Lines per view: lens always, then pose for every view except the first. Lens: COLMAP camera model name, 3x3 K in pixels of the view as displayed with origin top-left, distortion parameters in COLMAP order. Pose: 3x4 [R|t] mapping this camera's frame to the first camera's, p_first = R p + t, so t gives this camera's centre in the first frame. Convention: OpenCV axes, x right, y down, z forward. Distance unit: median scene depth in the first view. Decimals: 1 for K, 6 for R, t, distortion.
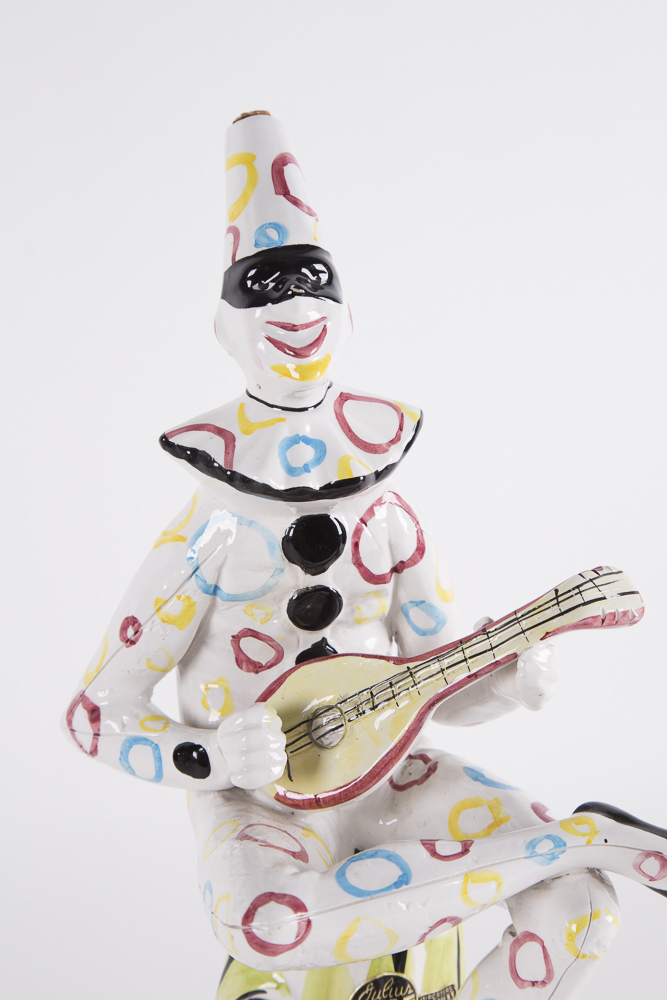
lens RADIAL K [[1952.1, 0, 329.6], [0, 1952.1, 503.3], [0, 0, 1]] dist [0.228155, 0.000000]
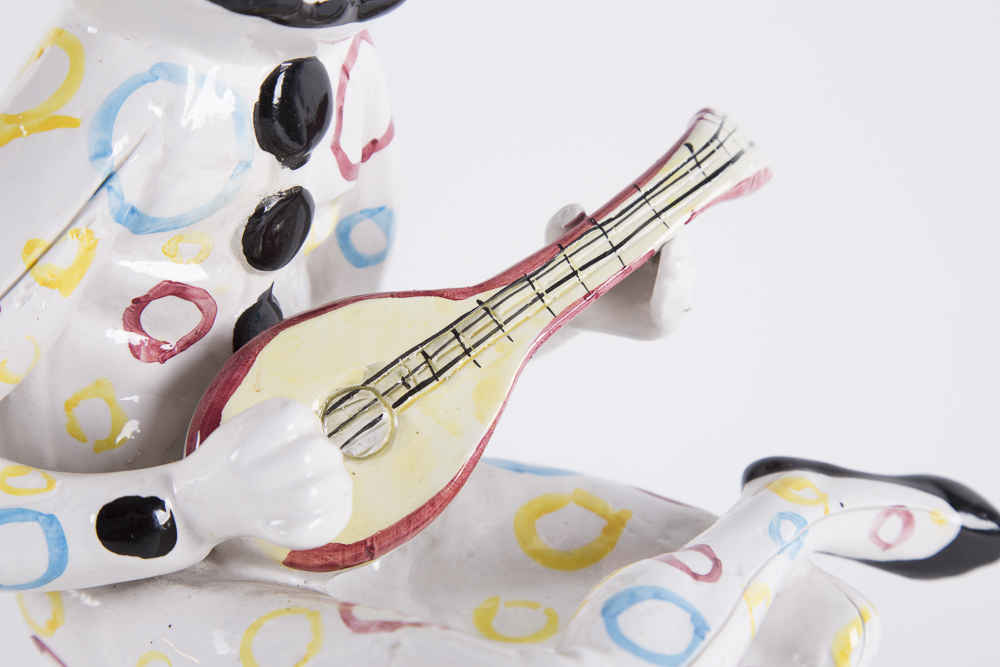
lens RADIAL K [[2076.0, 0, 500.9], [0, 2076.0, 337.6], [0, 0, 1]] dist [0.178703, 0.000000]
pose [[0.771881, -0.138300, 0.620542, -0.353888], [0.106975, 0.990390, 0.087663, 0.039560], [-0.626702, -0.001283, 0.779258, 0.496742]]
